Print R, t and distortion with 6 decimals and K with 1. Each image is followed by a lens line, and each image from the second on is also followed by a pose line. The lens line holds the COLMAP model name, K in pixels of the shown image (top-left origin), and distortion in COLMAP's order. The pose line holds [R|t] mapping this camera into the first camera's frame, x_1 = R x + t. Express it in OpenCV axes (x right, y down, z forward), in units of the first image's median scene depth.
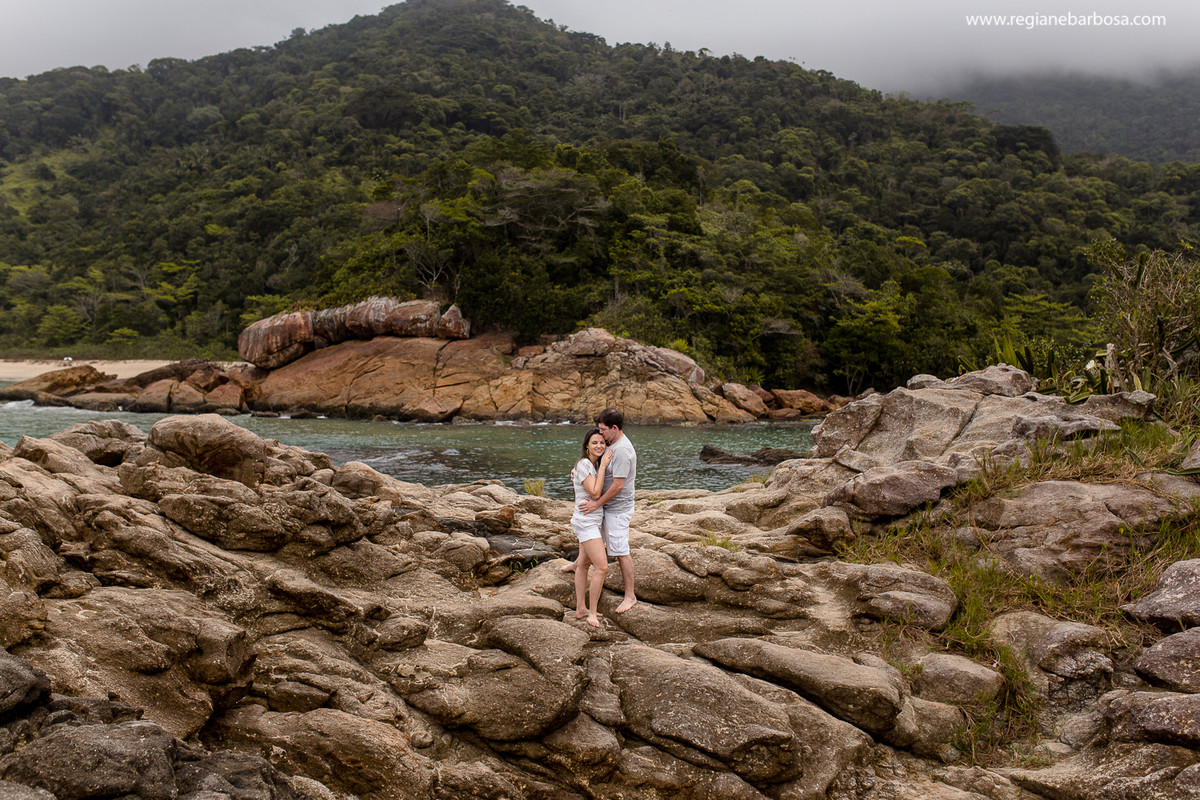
lens RADIAL K [[1212.5, 0, 621.8], [0, 1212.5, 399.2], [0, 0, 1]] dist [-0.000595, -0.002381]
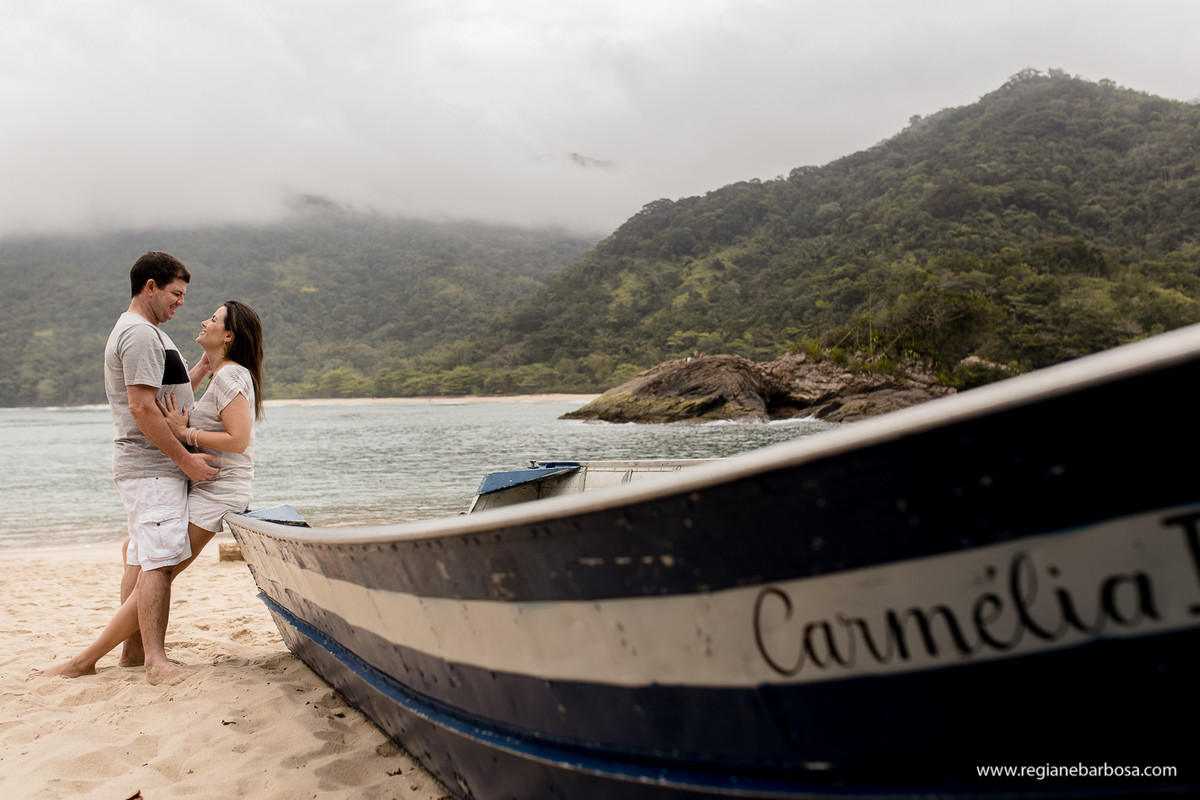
lens RADIAL K [[1212.5, 0, 621.8], [0, 1212.5, 399.2], [0, 0, 1]] dist [-0.000595, -0.002381]
pose [[0.867017, -0.016253, -0.498013, 0.147085], [-0.003769, 0.999225, -0.039171, 0.028603], [0.498264, 0.035839, 0.866284, -0.315578]]
